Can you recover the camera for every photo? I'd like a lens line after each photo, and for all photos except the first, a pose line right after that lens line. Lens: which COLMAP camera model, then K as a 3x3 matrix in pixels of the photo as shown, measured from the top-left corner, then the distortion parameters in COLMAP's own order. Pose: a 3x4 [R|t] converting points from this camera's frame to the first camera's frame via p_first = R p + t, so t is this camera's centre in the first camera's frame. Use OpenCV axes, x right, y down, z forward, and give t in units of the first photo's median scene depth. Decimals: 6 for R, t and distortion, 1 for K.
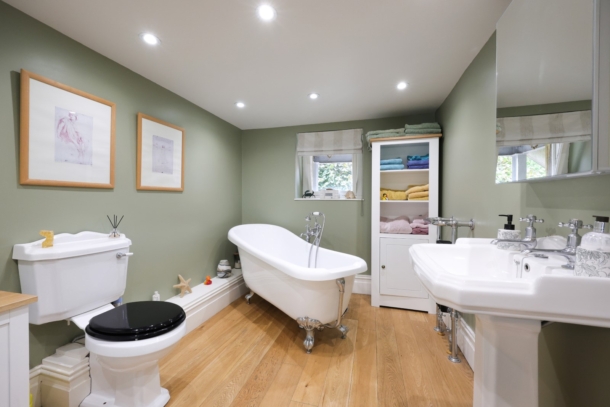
lens RADIAL K [[242.9, 0, 302.6], [0, 242.9, 203.8], [0, 0, 1]] dist [0.000630, 0.000037]
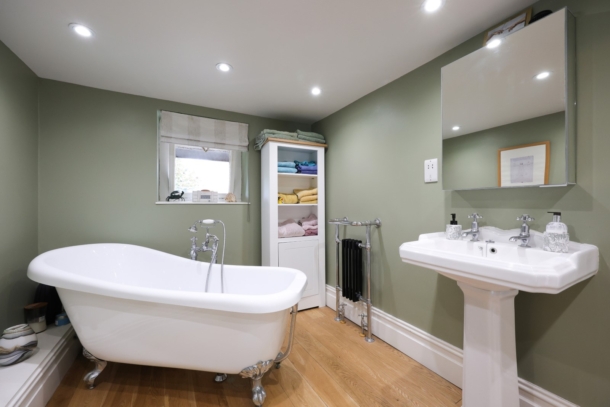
lens RADIAL K [[242.9, 0, 303.8], [0, 242.9, 203.6], [0, 0, 1]] dist [0.000630, 0.000037]
pose [[0.712178, -0.004233, 0.701986, -0.272609], [0.015763, 0.999826, -0.009963, -0.004094], [-0.701822, 0.018161, 0.712121, 0.249067]]
